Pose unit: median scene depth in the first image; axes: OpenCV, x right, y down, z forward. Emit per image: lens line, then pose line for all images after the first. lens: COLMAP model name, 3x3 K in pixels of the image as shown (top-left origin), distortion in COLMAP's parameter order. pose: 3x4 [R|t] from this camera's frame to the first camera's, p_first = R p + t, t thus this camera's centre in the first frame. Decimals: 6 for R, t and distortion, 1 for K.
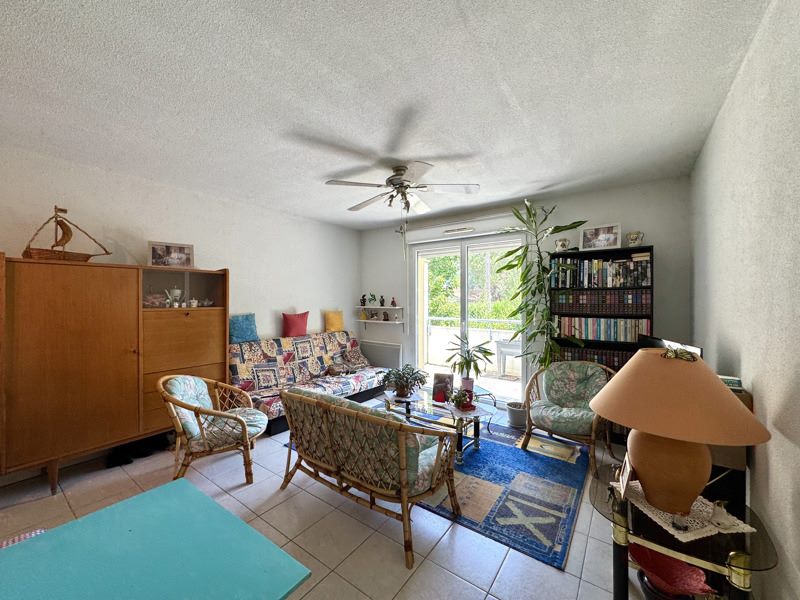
lens RADIAL K [[319.6, 0, 396.9], [0, 319.6, 298.3], [0, 0, 1]] dist [-0.013010, 0.000166]
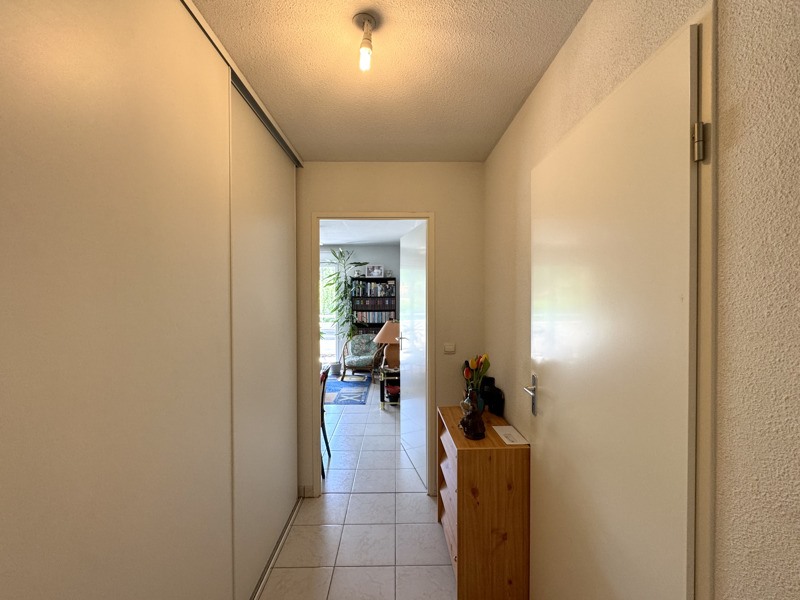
lens RADIAL K [[319.6, 0, 399.4], [0, 319.6, 300.2], [0, 0, 1]] dist [-0.013010, 0.000166]
pose [[0.795345, -0.007030, 0.606116, -0.453493], [0.005327, 0.999975, 0.004608, -0.019155], [-0.606134, -0.000436, 0.795363, -0.687381]]
